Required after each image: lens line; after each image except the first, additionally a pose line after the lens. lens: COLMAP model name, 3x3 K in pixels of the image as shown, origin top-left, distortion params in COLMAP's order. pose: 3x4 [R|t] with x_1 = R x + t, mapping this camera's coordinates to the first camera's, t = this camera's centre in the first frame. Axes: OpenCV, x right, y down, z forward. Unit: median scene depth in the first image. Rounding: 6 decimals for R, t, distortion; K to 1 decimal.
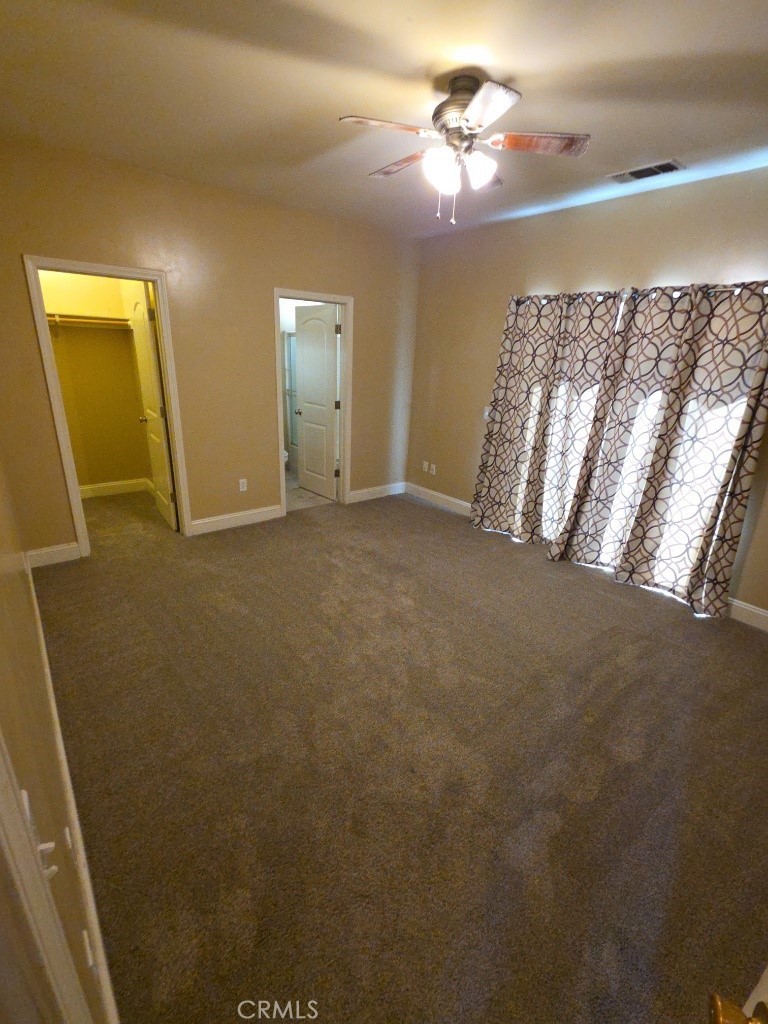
lens RADIAL K [[444.6, 0, 383.3], [0, 444.6, 510.6], [0, 0, 1]] dist [0.000071, 0.000129]
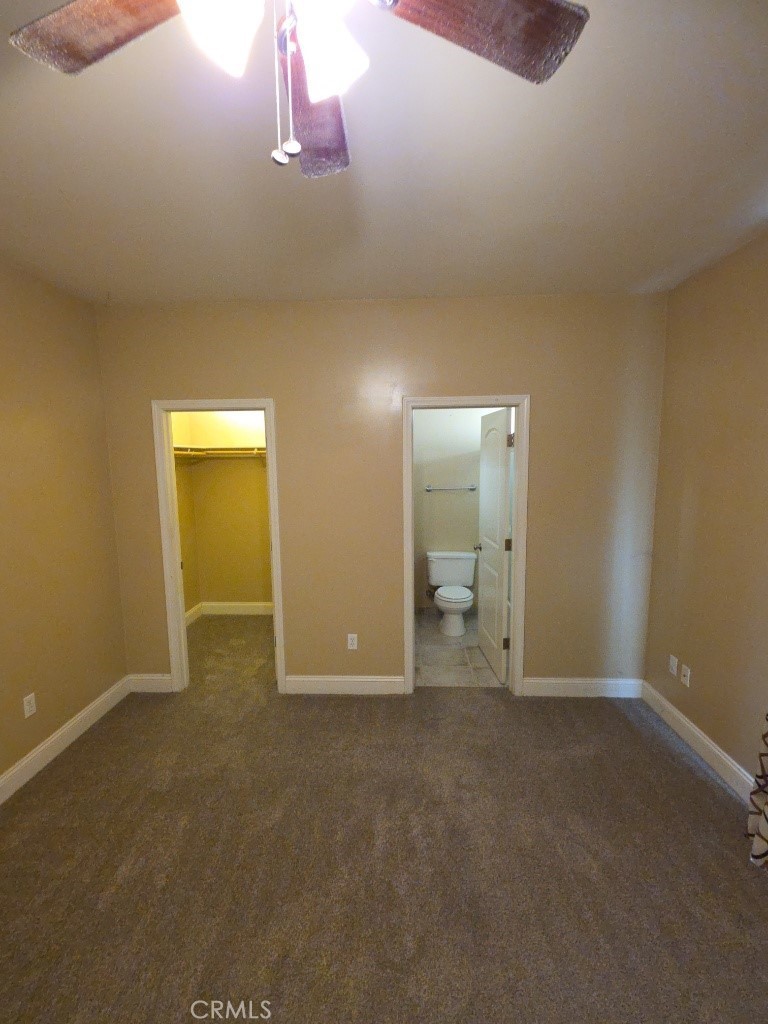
lens RADIAL K [[444.6, 0, 385.6], [0, 444.6, 511.5], [0, 0, 1]] dist [0.000071, 0.000129]
pose [[0.760244, 0.035466, -0.648669, 0.200591], [-0.184537, 0.969166, -0.163289, -0.147963], [0.622876, 0.243843, 0.743347, 0.382211]]
